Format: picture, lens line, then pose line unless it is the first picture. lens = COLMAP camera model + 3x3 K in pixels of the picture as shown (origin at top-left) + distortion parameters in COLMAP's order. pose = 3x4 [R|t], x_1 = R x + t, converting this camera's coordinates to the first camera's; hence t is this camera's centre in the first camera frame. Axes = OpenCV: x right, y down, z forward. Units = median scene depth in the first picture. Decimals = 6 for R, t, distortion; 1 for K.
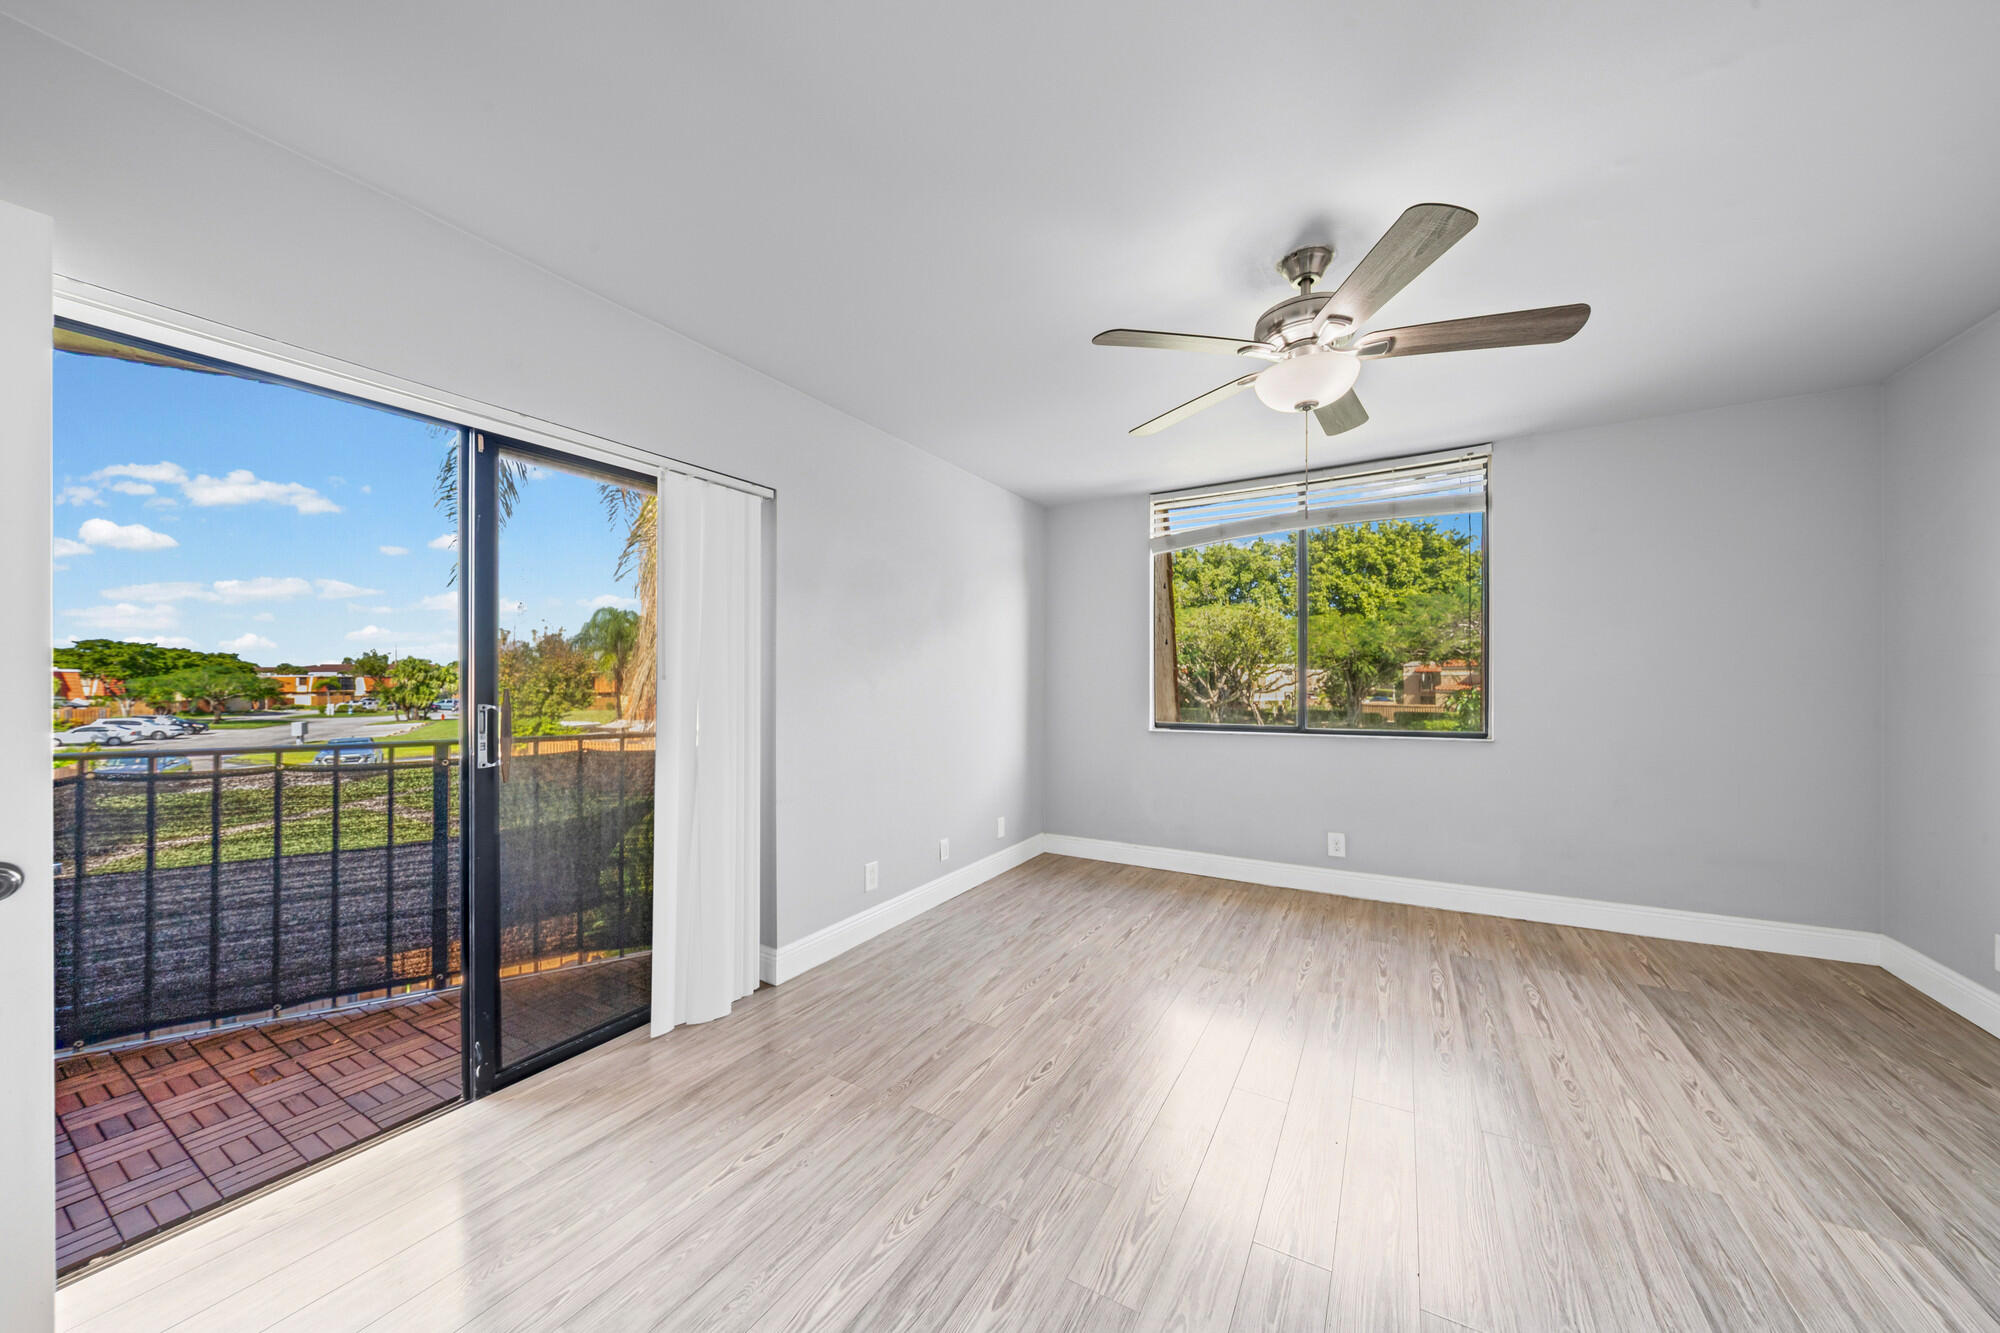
lens RADIAL K [[694.4, 0, 996.8], [0, 694.4, 670.7], [0, 0, 1]] dist [-0.001117, -0.000094]
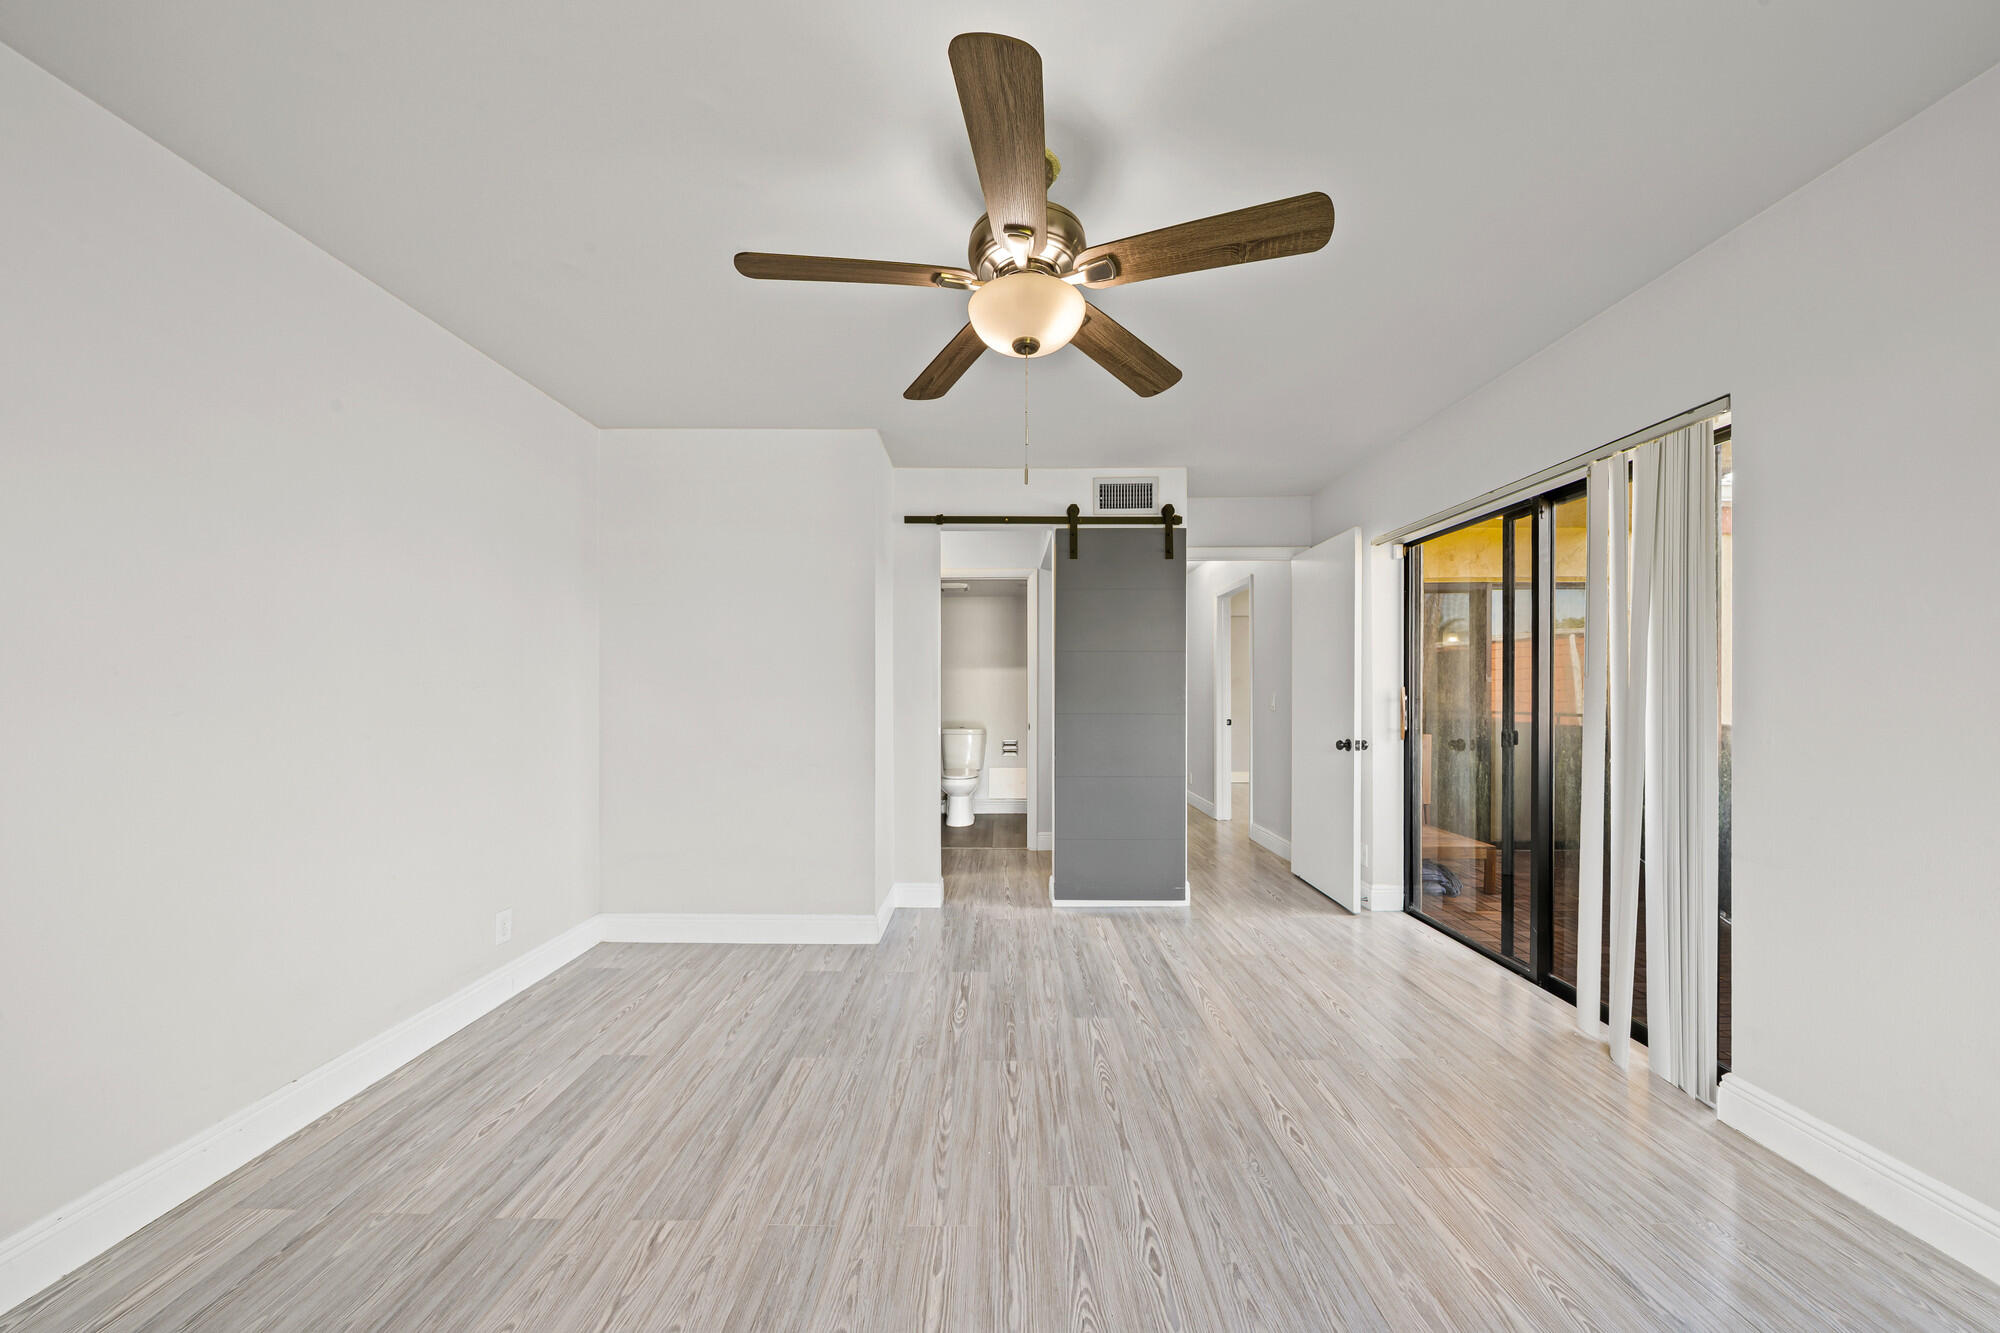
lens RADIAL K [[694.4, 0, 996.8], [0, 694.4, 670.7], [0, 0, 1]] dist [-0.001117, -0.000094]
pose [[-0.867666, -0.008119, -0.497082, 0.562879], [0.012628, 0.999184, -0.038361, 0.021607], [0.496988, -0.039562, -0.866855, 1.087678]]
